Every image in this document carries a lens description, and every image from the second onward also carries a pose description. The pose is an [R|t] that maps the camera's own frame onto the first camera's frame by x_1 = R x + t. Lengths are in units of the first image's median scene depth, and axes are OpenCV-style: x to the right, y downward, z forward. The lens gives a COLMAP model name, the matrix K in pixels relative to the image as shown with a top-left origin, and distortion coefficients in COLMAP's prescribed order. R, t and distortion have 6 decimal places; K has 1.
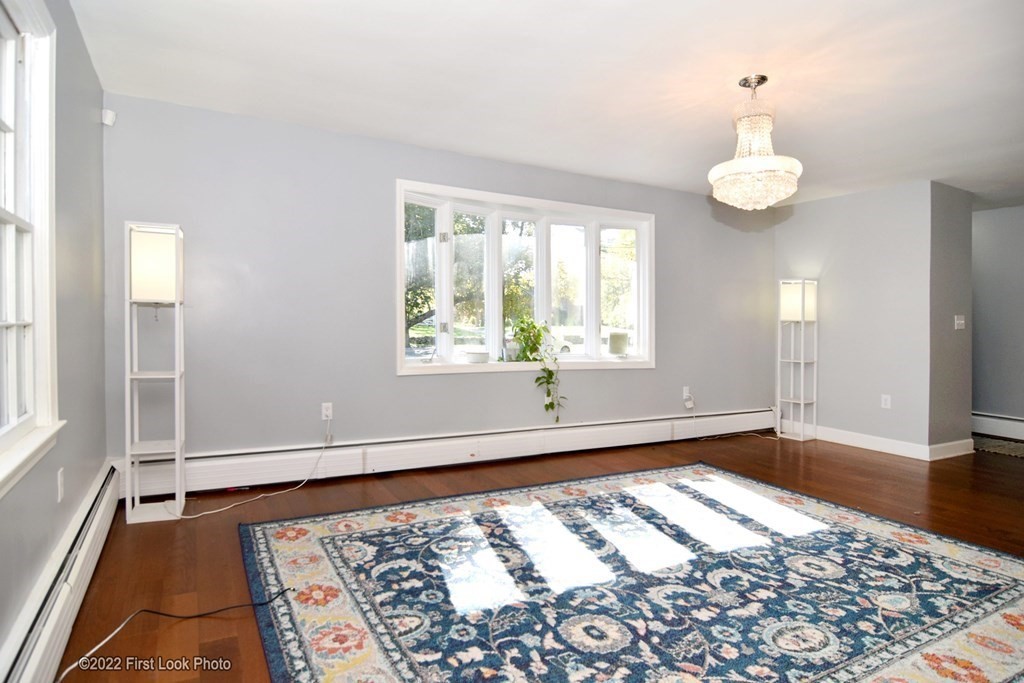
lens RADIAL K [[534.2, 0, 513.8], [0, 534.2, 337.5], [0, 0, 1]] dist [-0.000548, -0.009485]
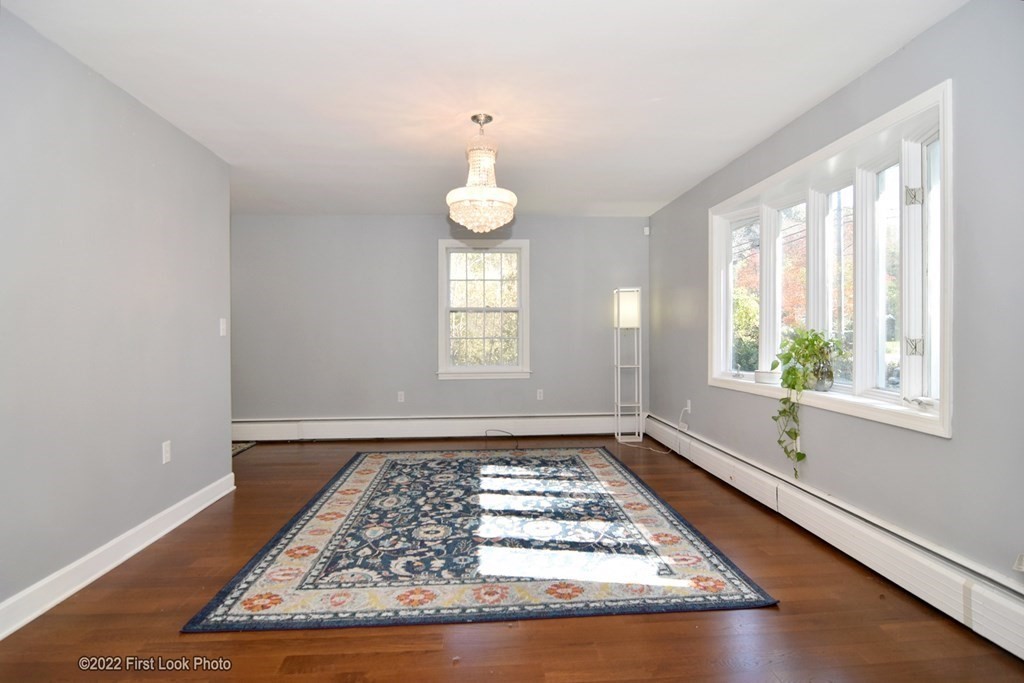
lens RADIAL K [[534.2, 0, 513.8], [0, 534.2, 337.5], [0, 0, 1]] dist [-0.000548, -0.009485]
pose [[-0.391389, -0.013098, -0.920132, 1.781773], [-0.035351, 0.999375, 0.000810, -0.060156], [0.919546, 0.032845, -0.391607, 1.761940]]
